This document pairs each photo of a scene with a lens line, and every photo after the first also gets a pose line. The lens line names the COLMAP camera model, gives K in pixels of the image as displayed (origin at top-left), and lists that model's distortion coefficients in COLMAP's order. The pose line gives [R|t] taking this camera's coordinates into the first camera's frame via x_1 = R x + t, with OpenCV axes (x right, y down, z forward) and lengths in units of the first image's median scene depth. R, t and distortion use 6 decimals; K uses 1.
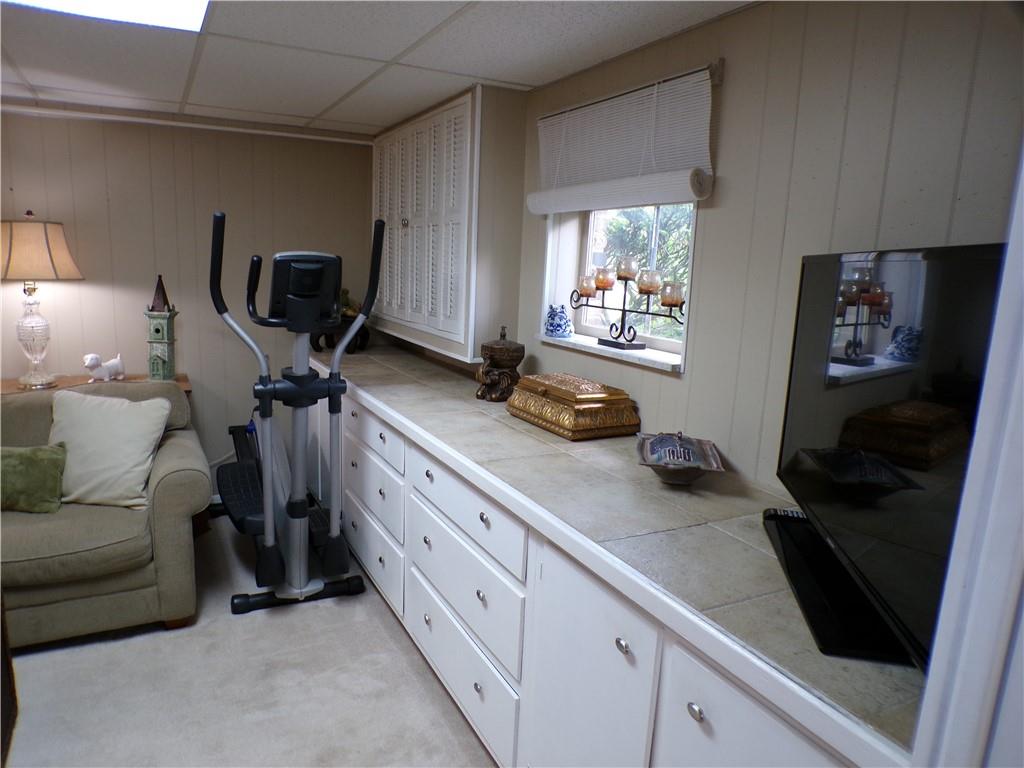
lens RADIAL K [[694.9, 0, 505.2], [0, 694.9, 385.8], [0, 0, 1]] dist [-0.036854, 0.008733]
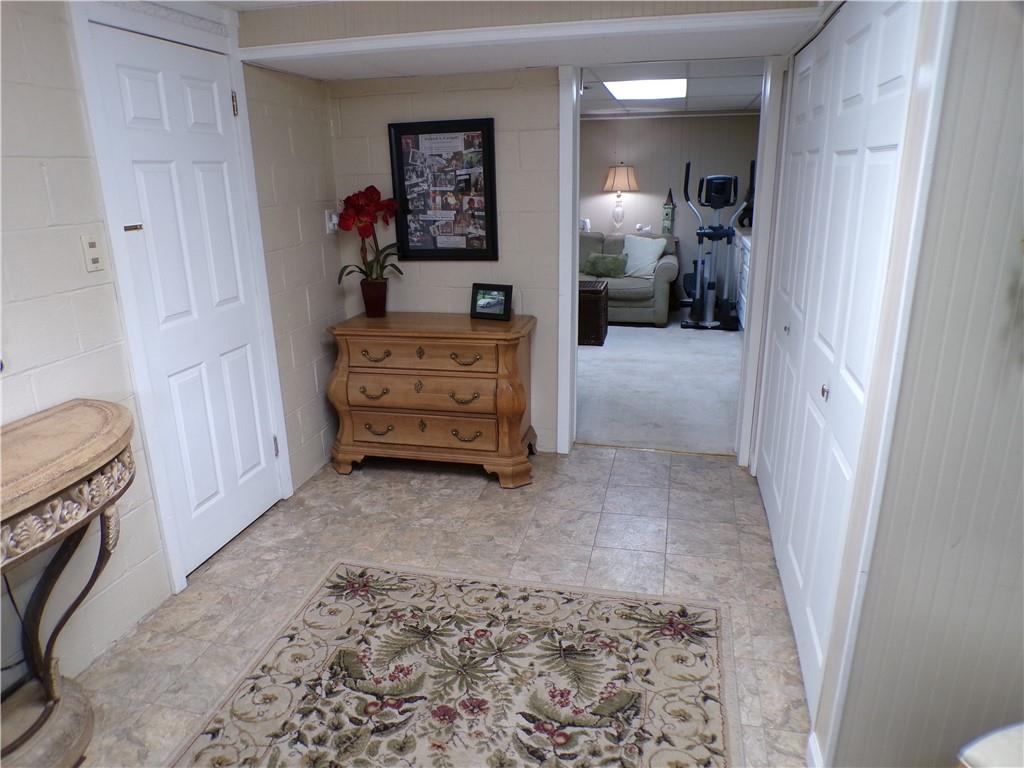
lens RADIAL K [[694.9, 0, 505.2], [0, 694.9, 385.8], [0, 0, 1]] dist [-0.036854, 0.008733]
pose [[0.752587, 0.143790, -0.642602, 0.752155], [-0.073890, 0.988145, 0.134573, 0.251584], [0.654334, -0.053796, 0.754289, -1.284319]]
